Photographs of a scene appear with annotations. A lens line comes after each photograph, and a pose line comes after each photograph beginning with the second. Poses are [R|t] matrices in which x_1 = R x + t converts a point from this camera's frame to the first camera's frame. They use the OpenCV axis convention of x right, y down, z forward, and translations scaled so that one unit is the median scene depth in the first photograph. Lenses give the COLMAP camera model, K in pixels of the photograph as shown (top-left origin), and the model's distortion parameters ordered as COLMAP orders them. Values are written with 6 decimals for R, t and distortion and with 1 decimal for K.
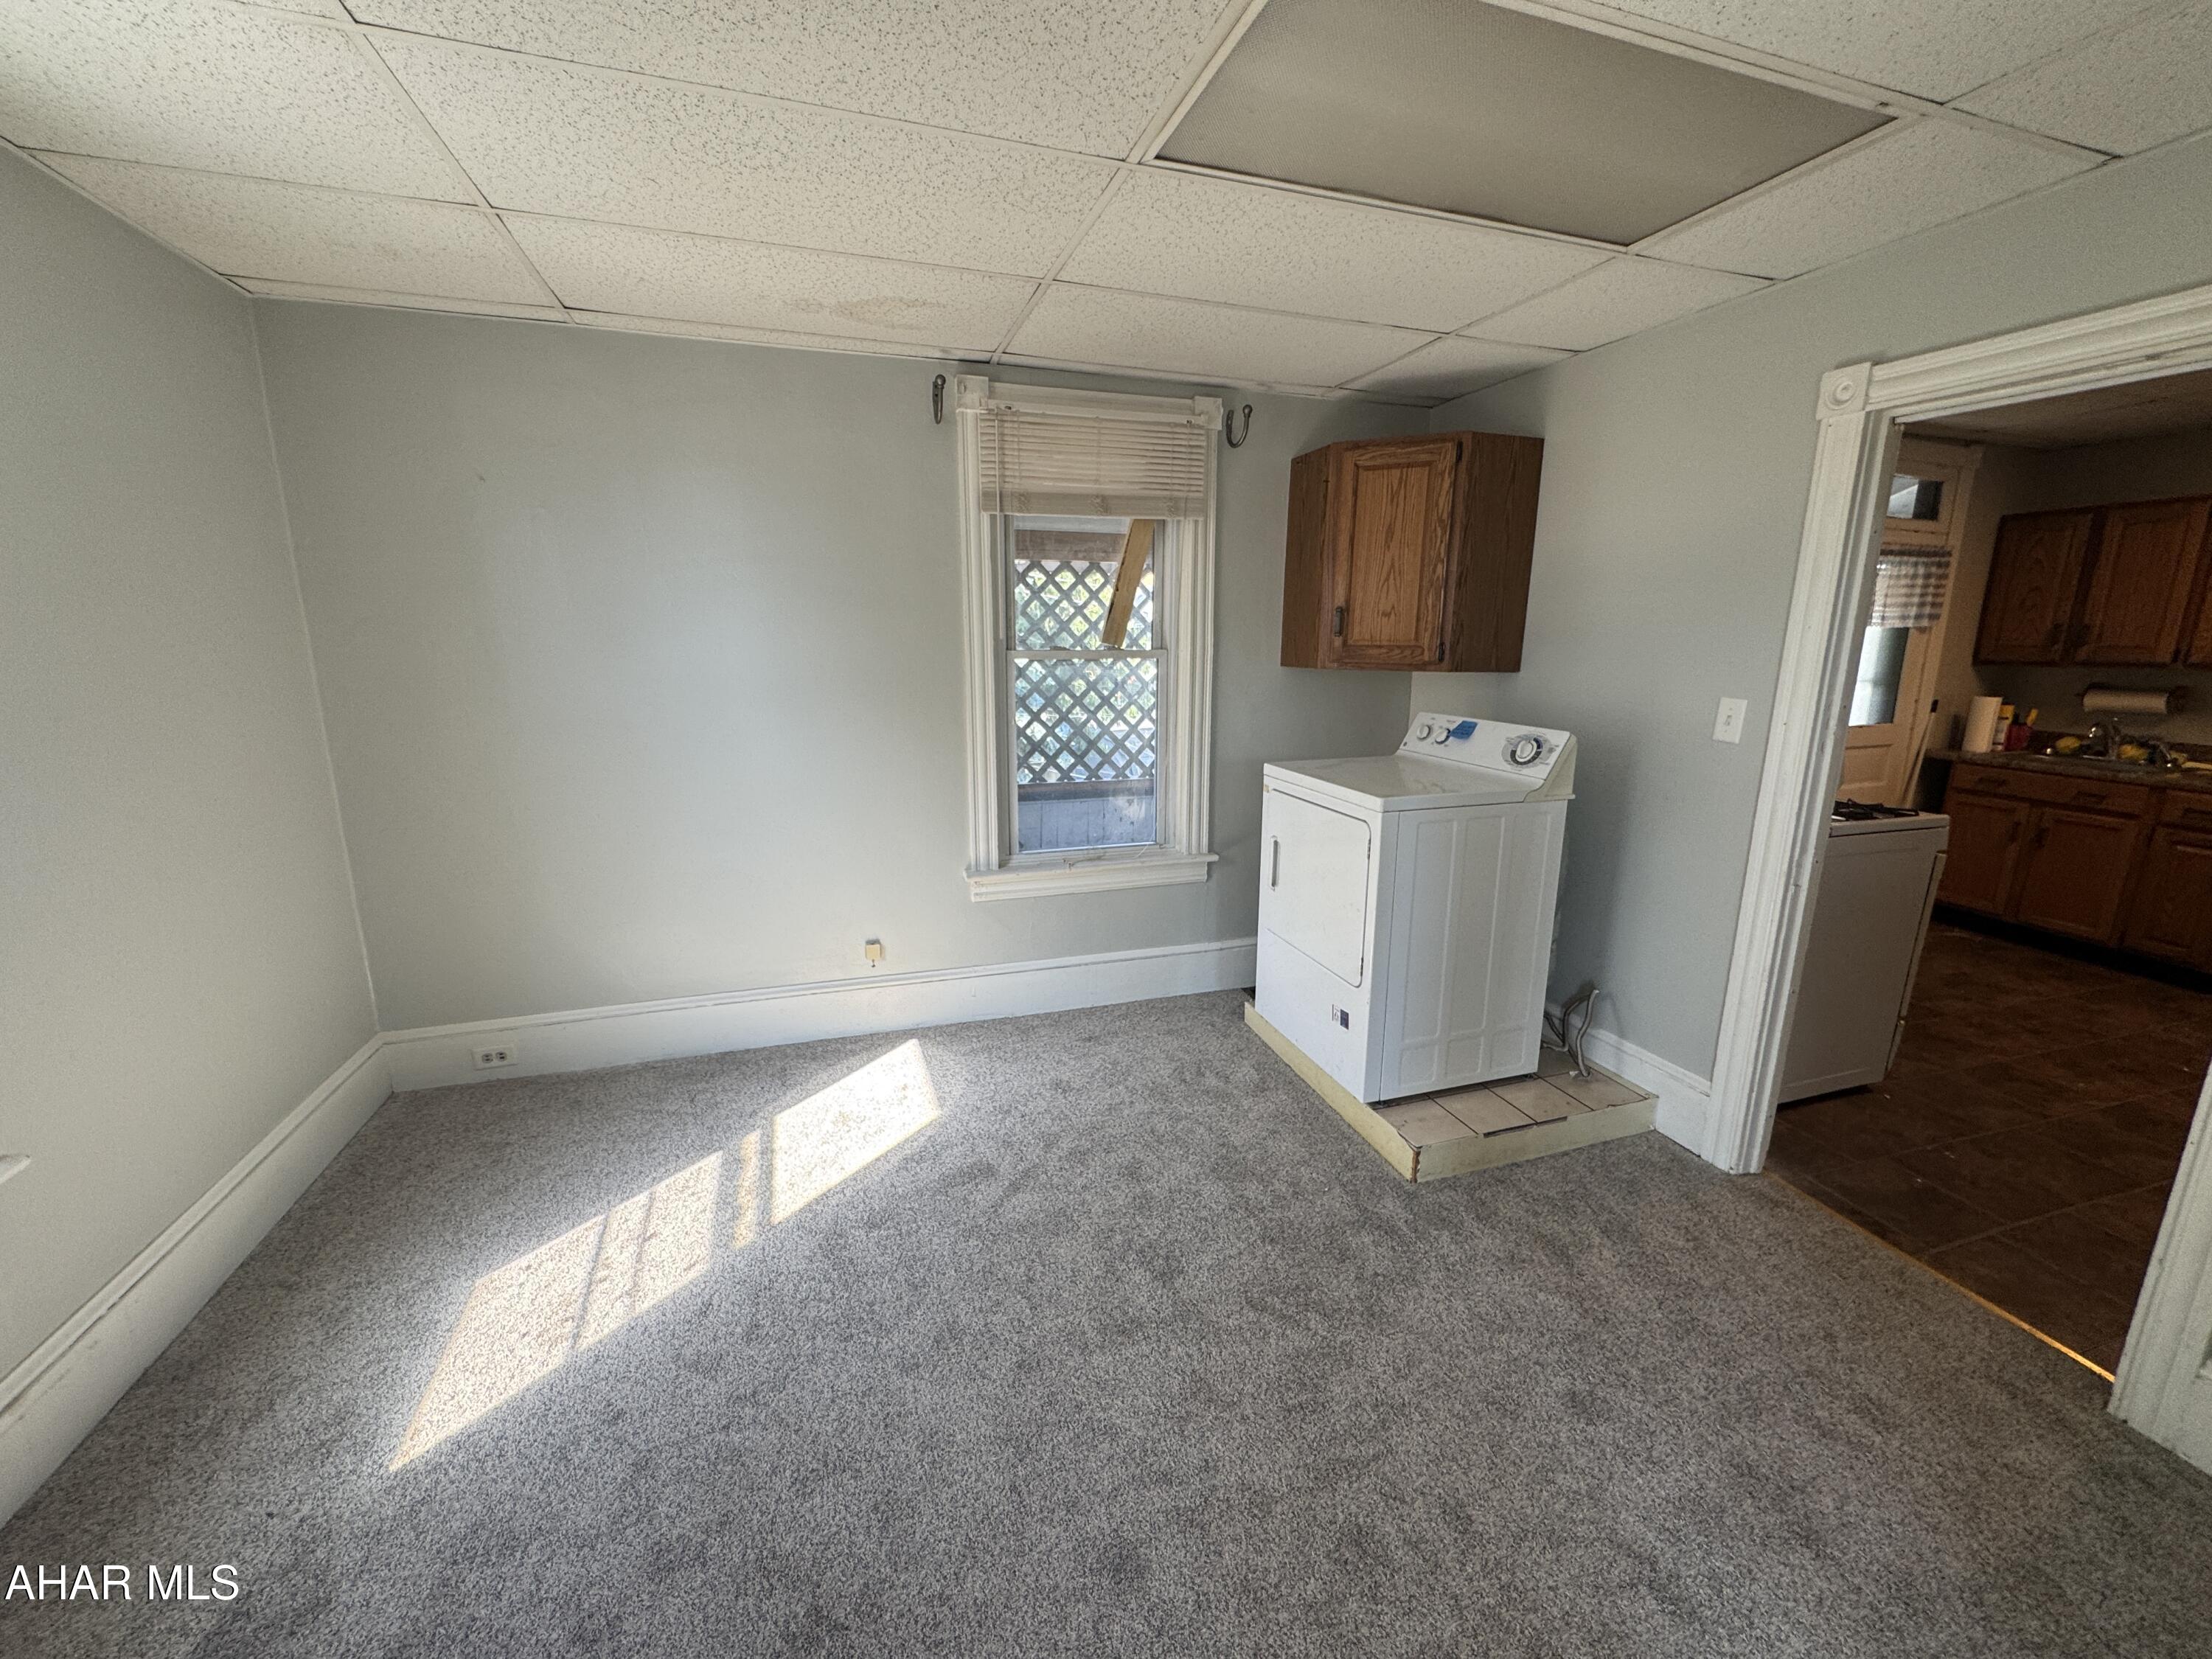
lens RADIAL K [[890.9, 0, 1101.0], [0, 890.9, 833.1], [0, 0, 1]] dist [-0.003911, 0.000221]
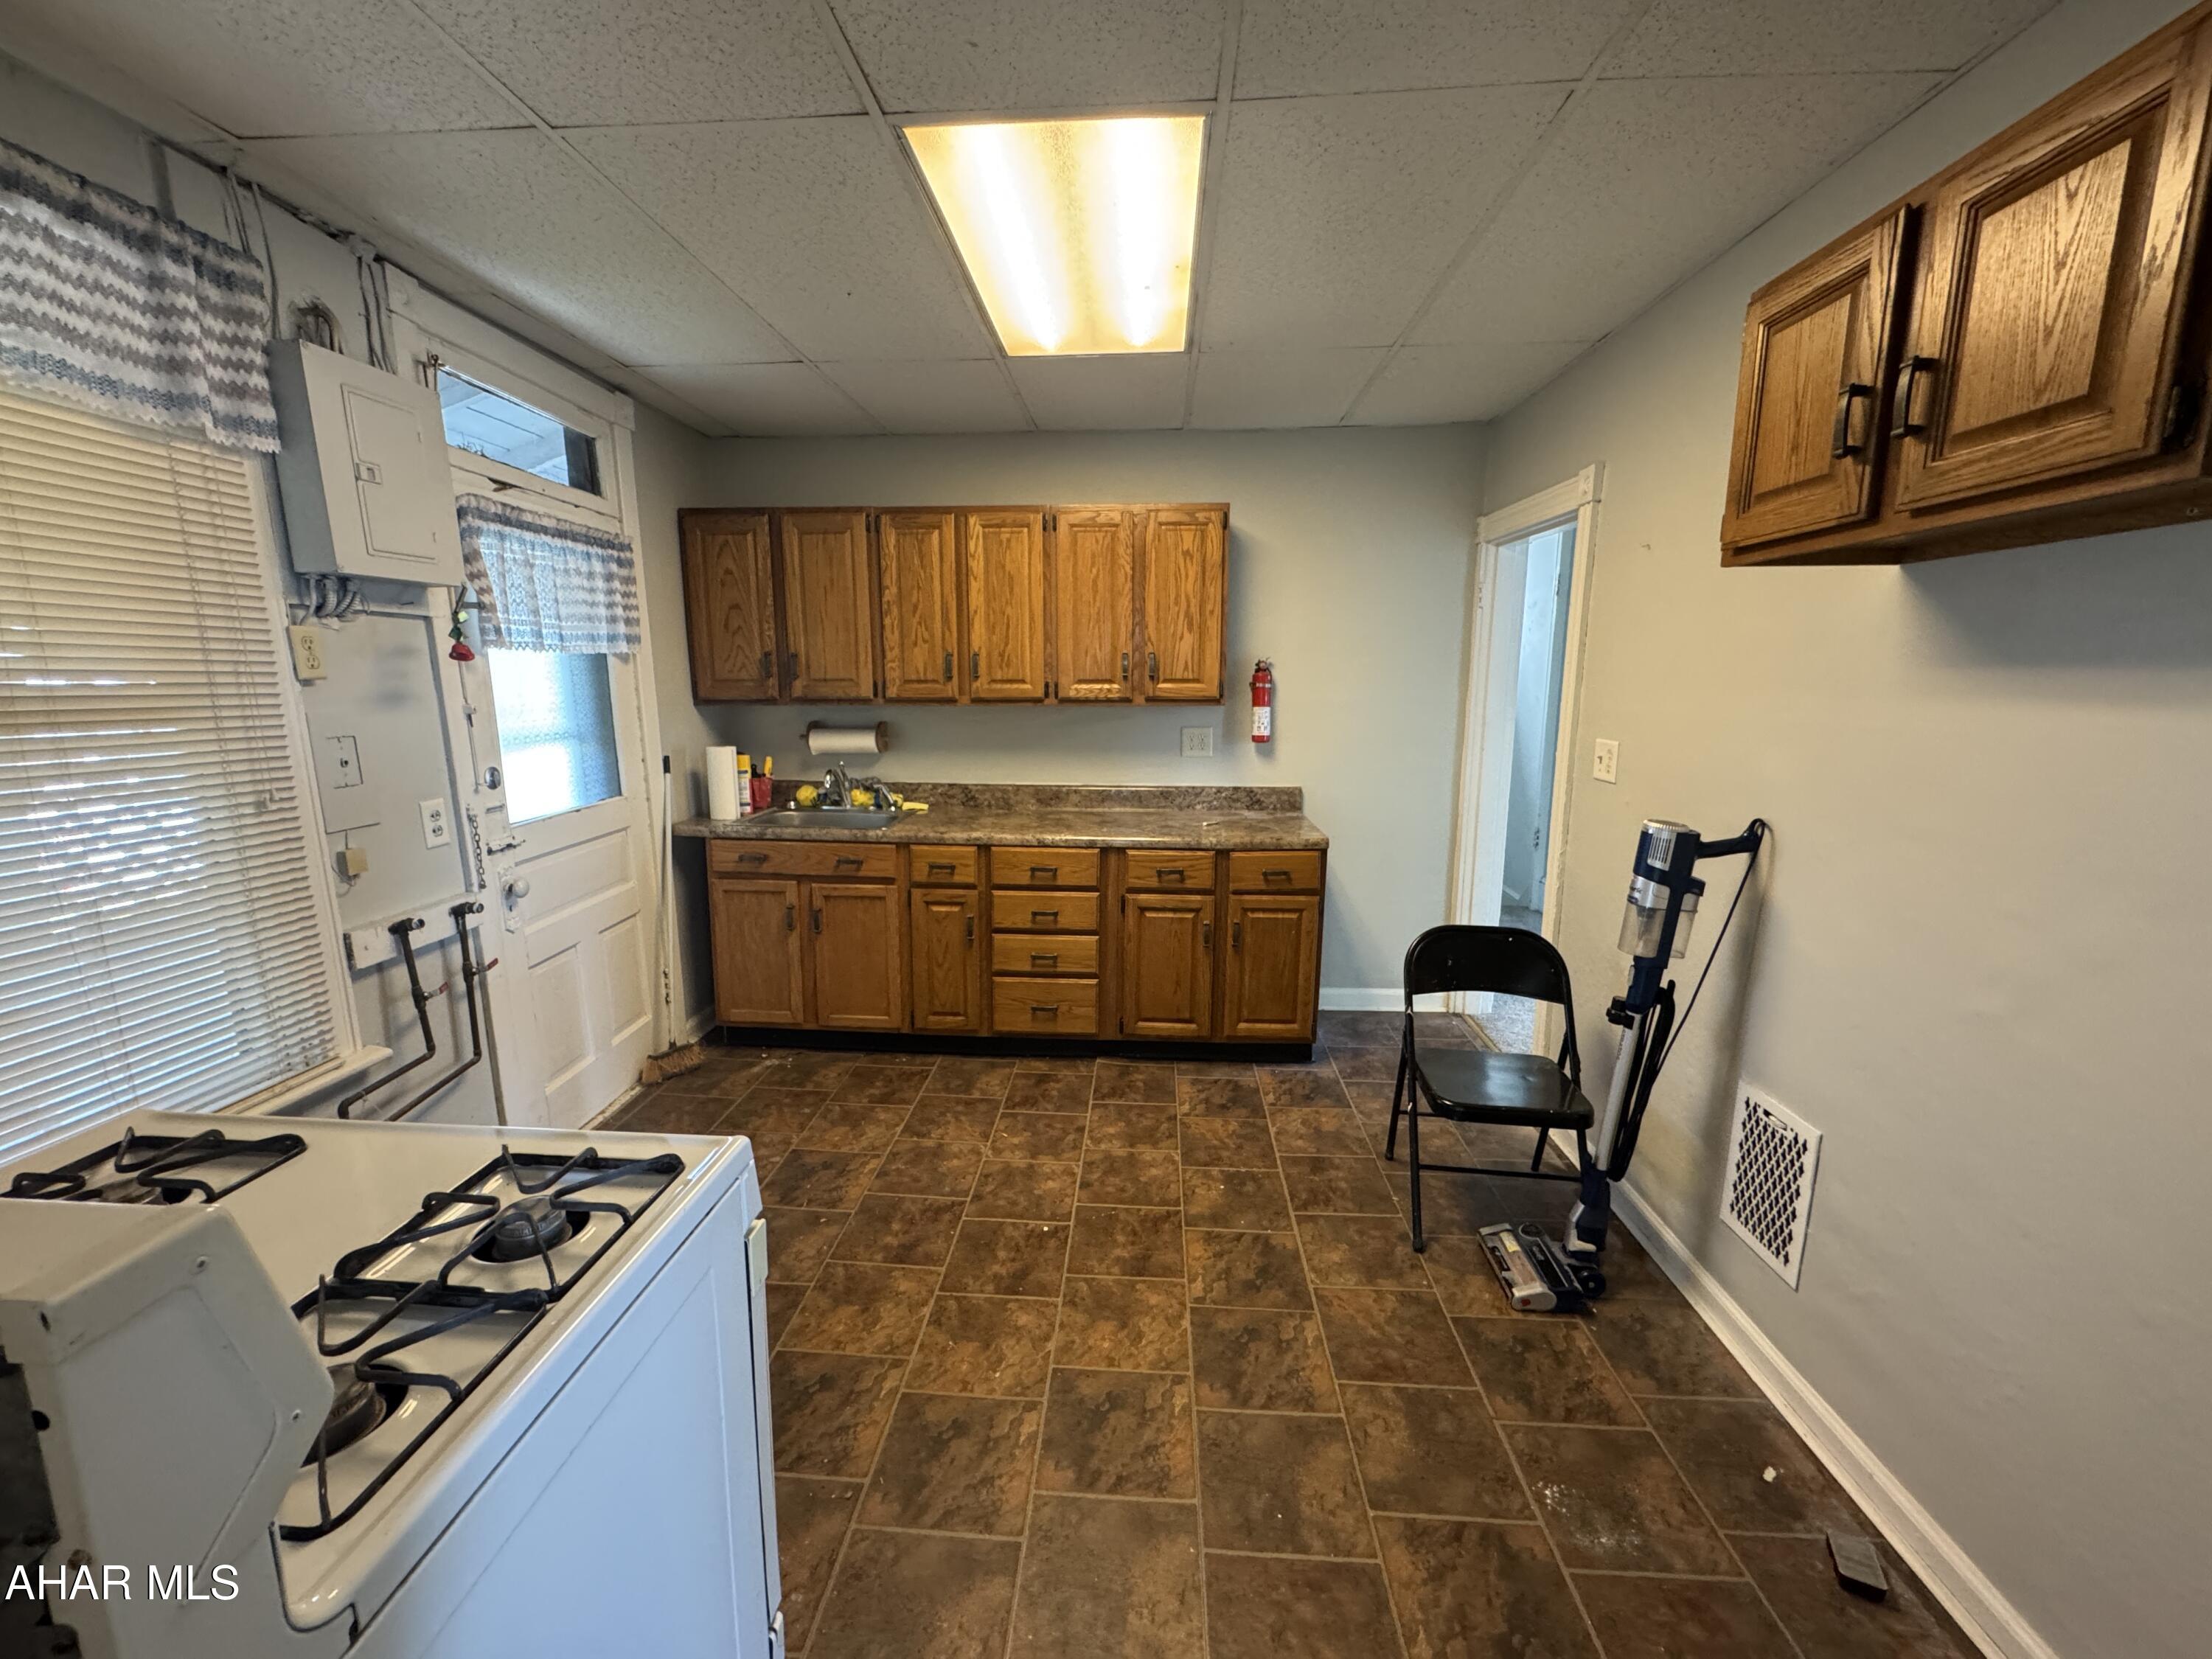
lens RADIAL K [[890.9, 0, 1098.3], [0, 890.9, 831.8], [0, 0, 1]] dist [-0.003911, 0.000221]
pose [[0.370683, -0.166331, 0.913744, 0.430201], [0.200127, 0.975026, 0.096300, -0.095525], [-0.906942, 0.147168, 0.394713, 0.436692]]
